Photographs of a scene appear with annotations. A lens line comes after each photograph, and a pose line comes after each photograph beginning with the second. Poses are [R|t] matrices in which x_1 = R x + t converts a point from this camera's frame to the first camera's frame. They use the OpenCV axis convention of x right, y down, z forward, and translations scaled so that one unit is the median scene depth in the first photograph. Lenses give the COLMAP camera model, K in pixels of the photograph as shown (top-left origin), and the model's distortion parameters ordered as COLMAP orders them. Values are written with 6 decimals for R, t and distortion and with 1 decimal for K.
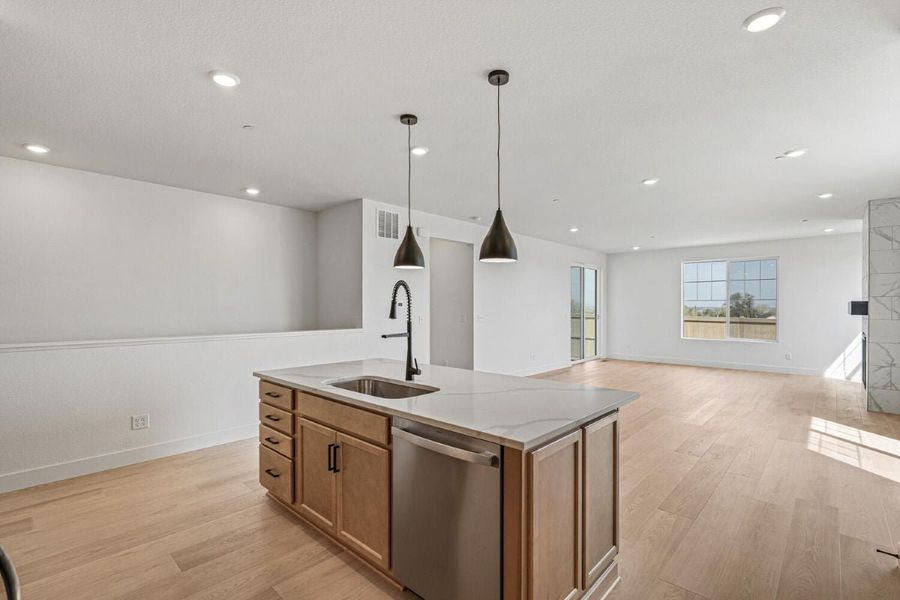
lens RADIAL K [[411.6, 0, 447.8], [0, 411.6, 305.0], [0, 0, 1]] dist [-0.005002, -0.000109]
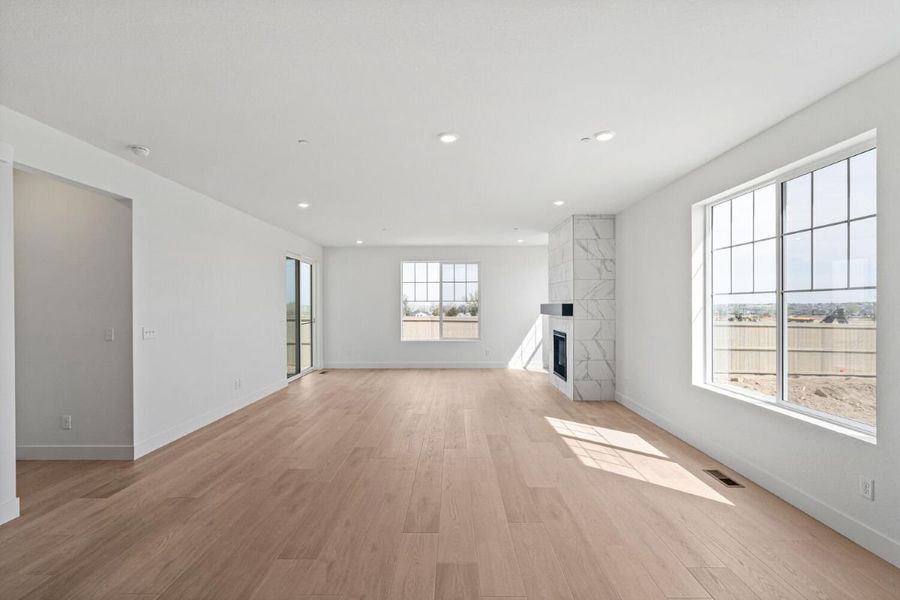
lens RADIAL K [[411.6, 0, 447.8], [0, 411.6, 305.0], [0, 0, 1]] dist [-0.005002, -0.000109]
pose [[0.742335, -0.004249, 0.670015, 0.007926], [0.002205, 0.999990, 0.003898, -0.008745], [-0.670025, -0.001417, 0.742337, 0.312662]]
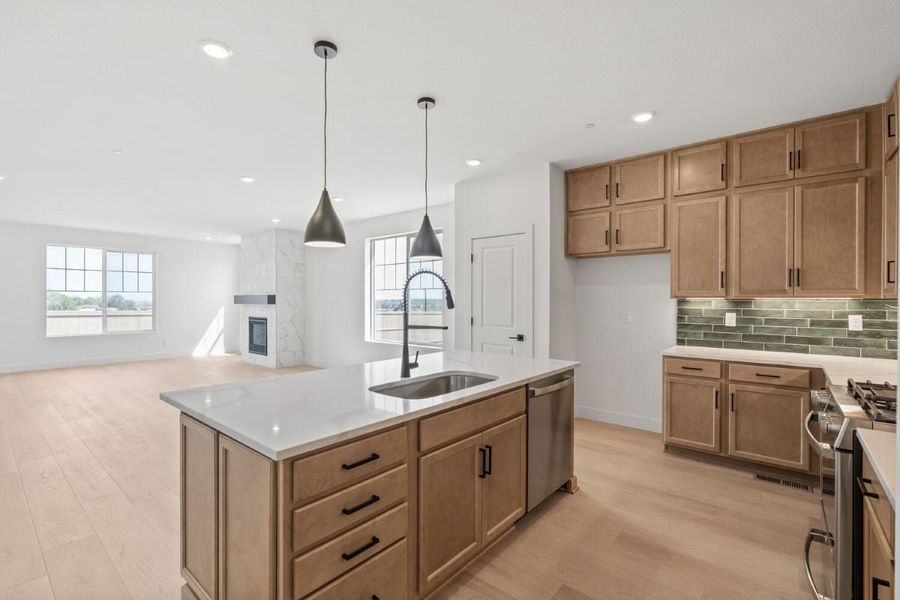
lens RADIAL K [[406.2, 0, 437.7], [0, 406.2, 295.4], [0, 0, 1]] dist [-0.000633, 0.000028]
pose [[-0.025802, 0.010131, 0.999616, -0.377118], [-0.004871, 0.999935, -0.010260, 0.003939], [-0.999655, -0.005134, -0.025751, 0.360796]]
